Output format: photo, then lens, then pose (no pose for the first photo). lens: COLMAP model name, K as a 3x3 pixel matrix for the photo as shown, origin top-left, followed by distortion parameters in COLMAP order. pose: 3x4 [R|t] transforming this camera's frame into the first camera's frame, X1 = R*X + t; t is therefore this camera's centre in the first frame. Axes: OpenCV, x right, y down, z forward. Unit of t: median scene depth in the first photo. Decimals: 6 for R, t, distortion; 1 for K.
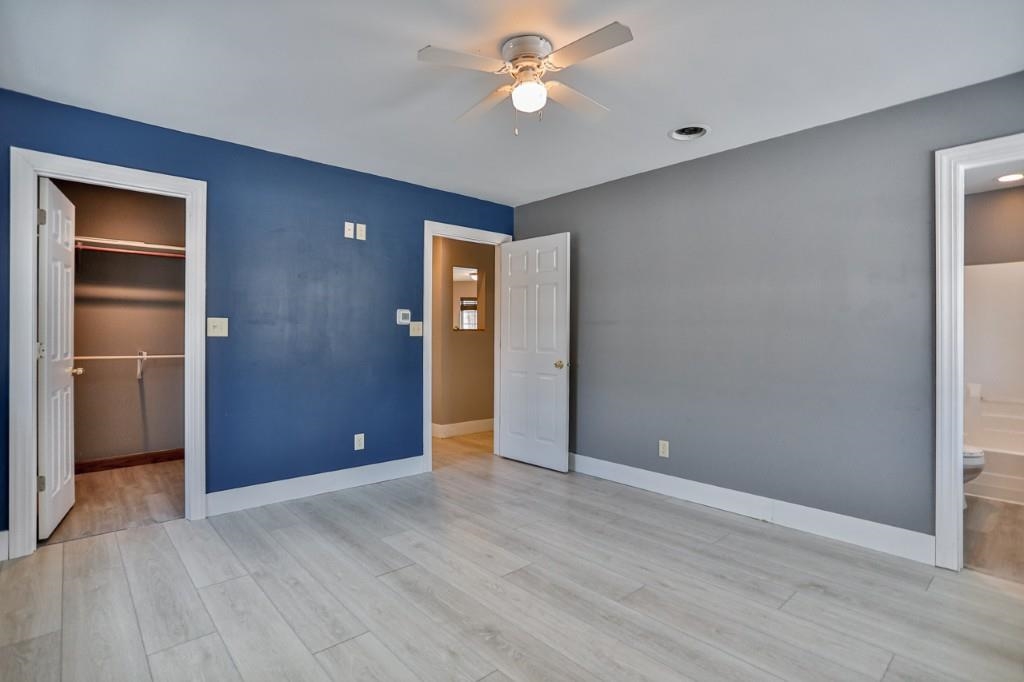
lens RADIAL K [[498.5, 0, 512.0], [0, 498.5, 341.0], [0, 0, 1]] dist [-0.053509, 0.026295]
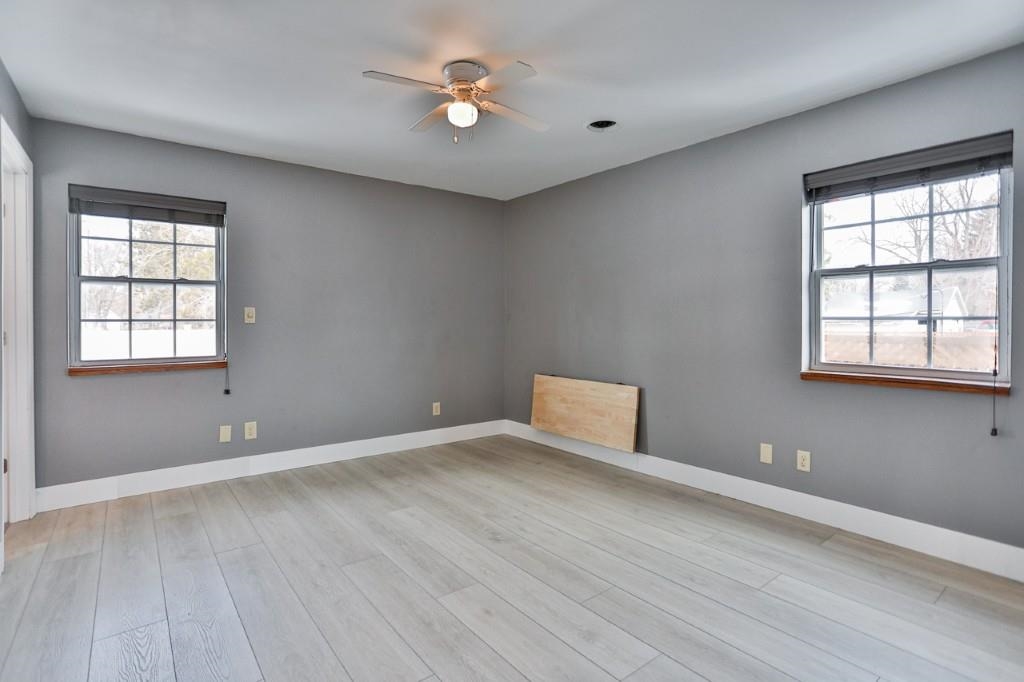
lens RADIAL K [[498.5, 0, 512.0], [0, 498.5, 341.0], [0, 0, 1]] dist [-0.053509, 0.026295]
pose [[-0.997281, -0.007943, 0.073269, -0.163792], [-0.004477, 0.998868, 0.047347, -0.019507], [-0.073562, 0.046890, -0.996188, 2.089061]]
